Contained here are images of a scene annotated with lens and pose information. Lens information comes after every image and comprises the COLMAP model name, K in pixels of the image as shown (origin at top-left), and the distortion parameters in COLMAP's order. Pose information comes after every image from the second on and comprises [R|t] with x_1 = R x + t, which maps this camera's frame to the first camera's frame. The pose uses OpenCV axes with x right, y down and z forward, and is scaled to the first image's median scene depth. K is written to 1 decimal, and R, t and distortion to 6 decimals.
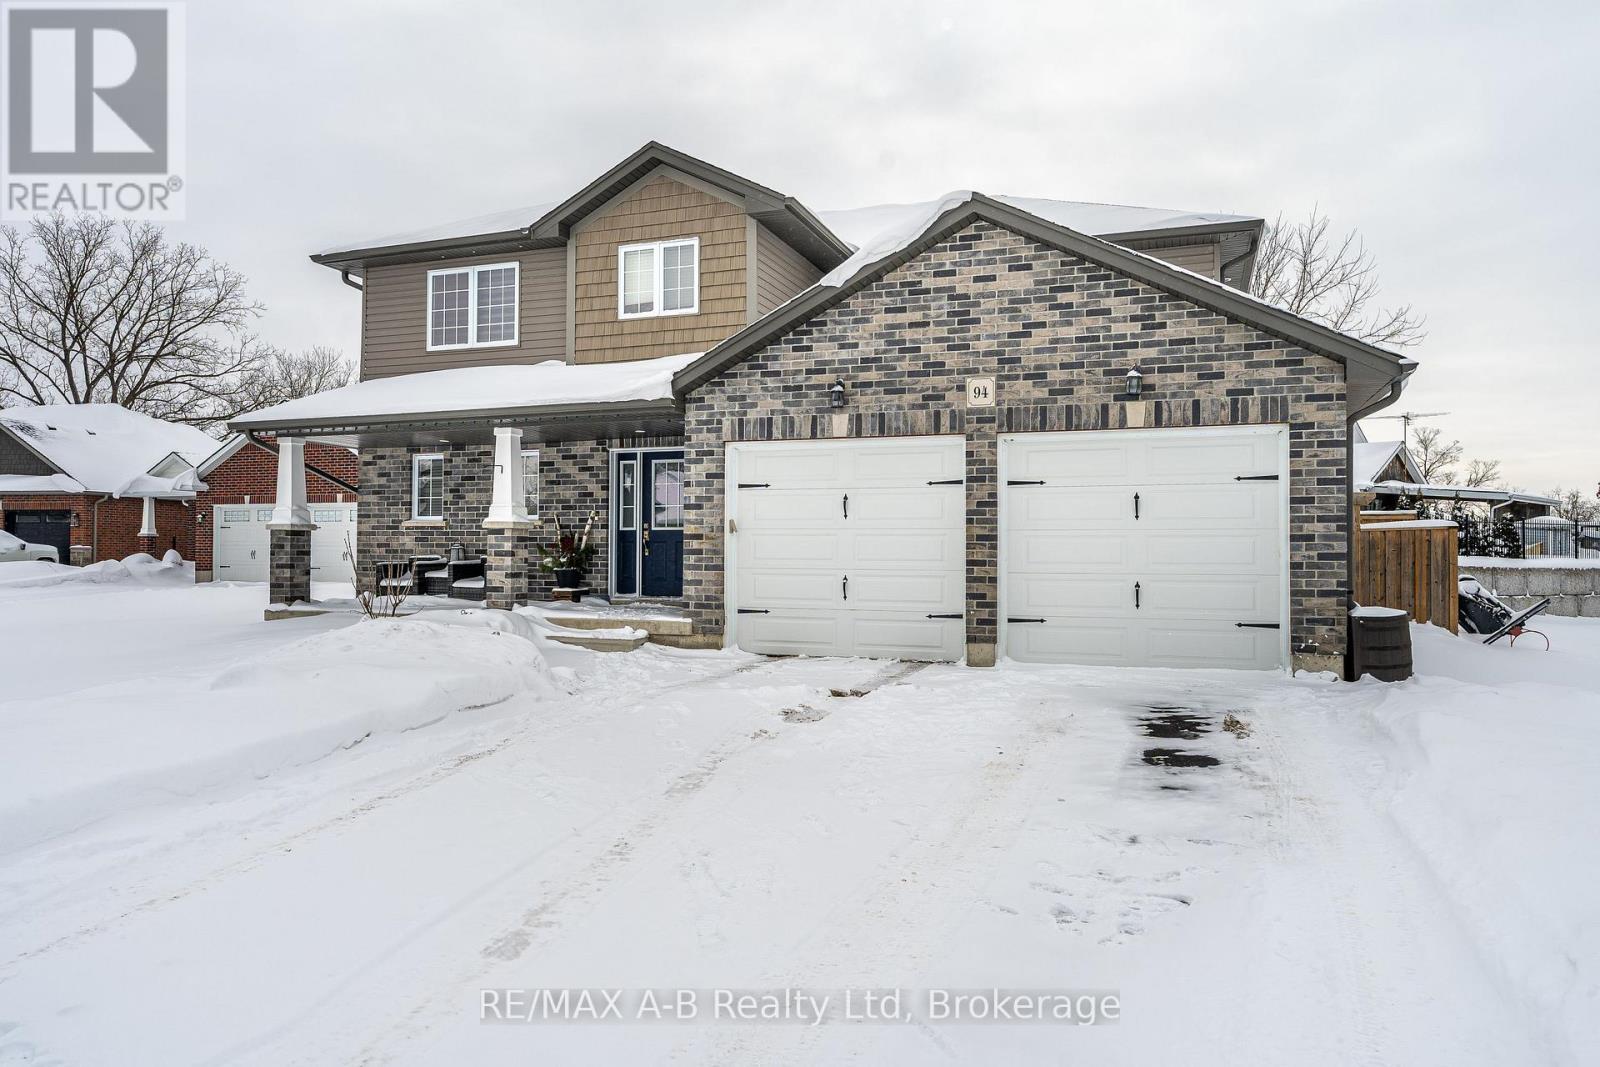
lens RADIAL K [[1058.3, 0, 782.5], [0, 1058.3, 538.1], [0, 0, 1]] dist [-0.005391, 0.000064]
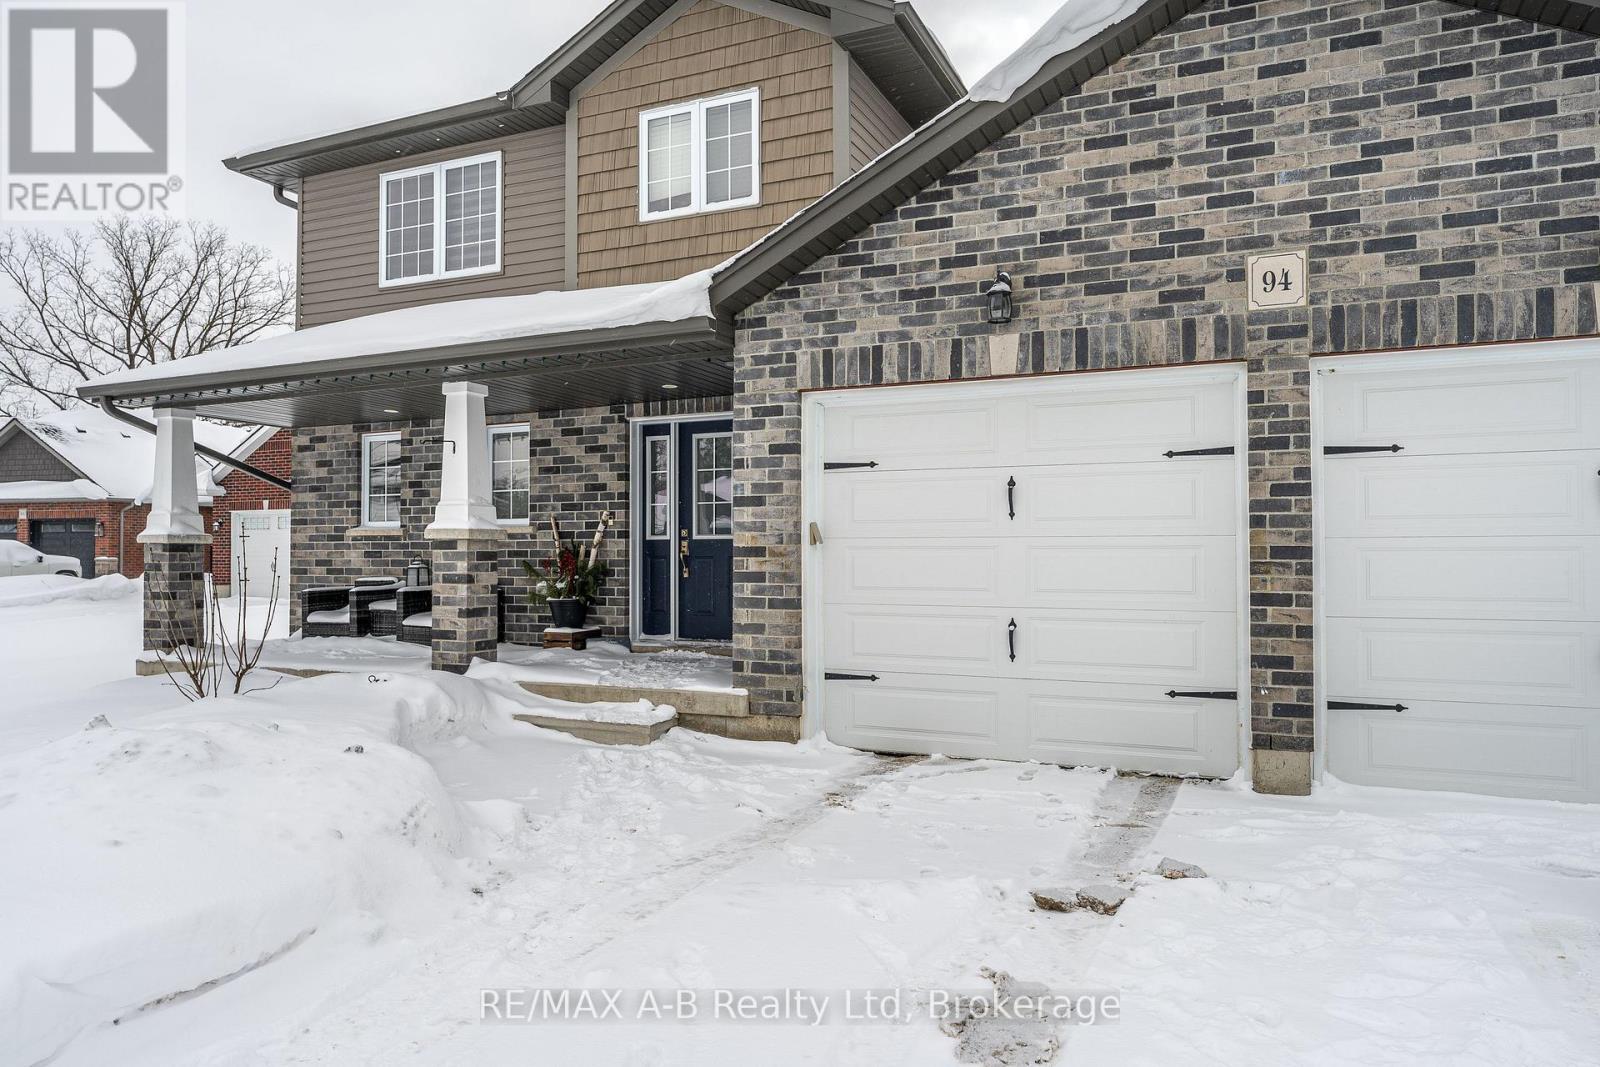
lens RADIAL K [[1058.3, 0, 782.5], [0, 1058.3, 538.1], [0, 0, 1]] dist [-0.005391, 0.000064]
pose [[0.997146, -0.007456, -0.075130, -0.021184], [0.007244, 0.999969, -0.003086, -0.007240], [0.075151, 0.002533, 0.997169, 0.416472]]
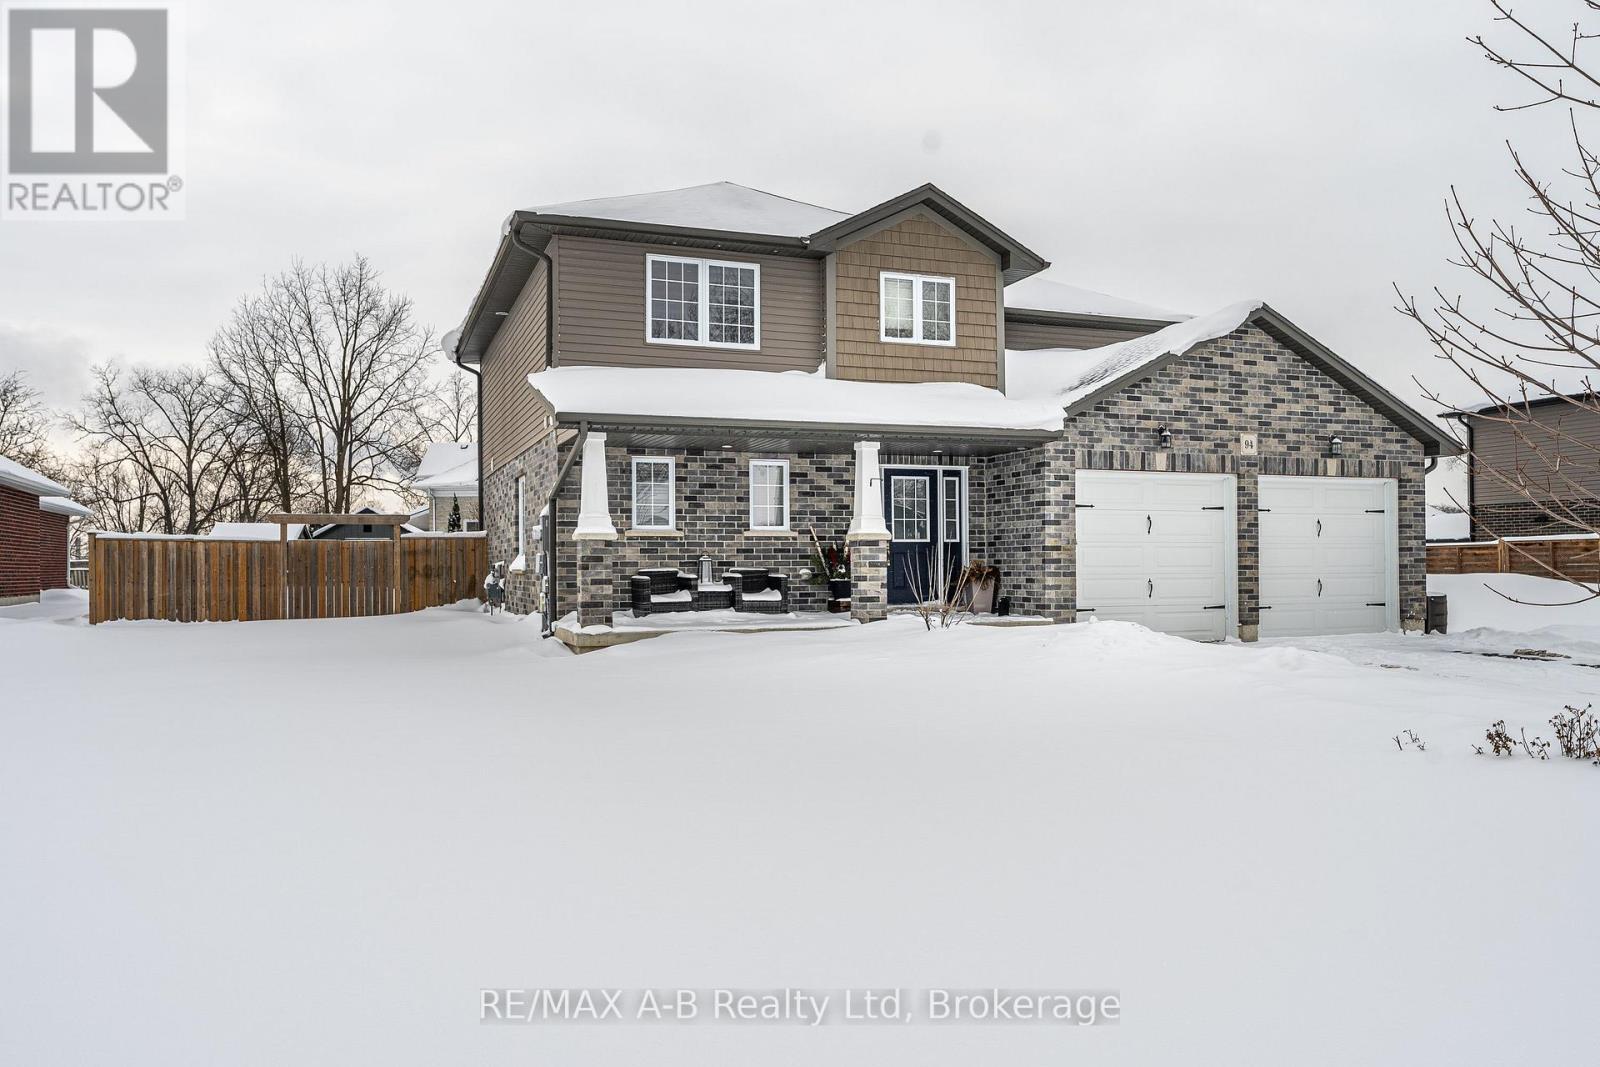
lens RADIAL K [[1175.6, 0, 802.8], [0, 1175.6, 555.9], [0, 0, 1]] dist [-0.006830, -0.002067]
pose [[0.756830, -0.003735, 0.653601, -1.175008], [0.000097, 0.999984, 0.005602, -0.000142], [-0.653611, -0.004177, 0.756819, 0.200081]]
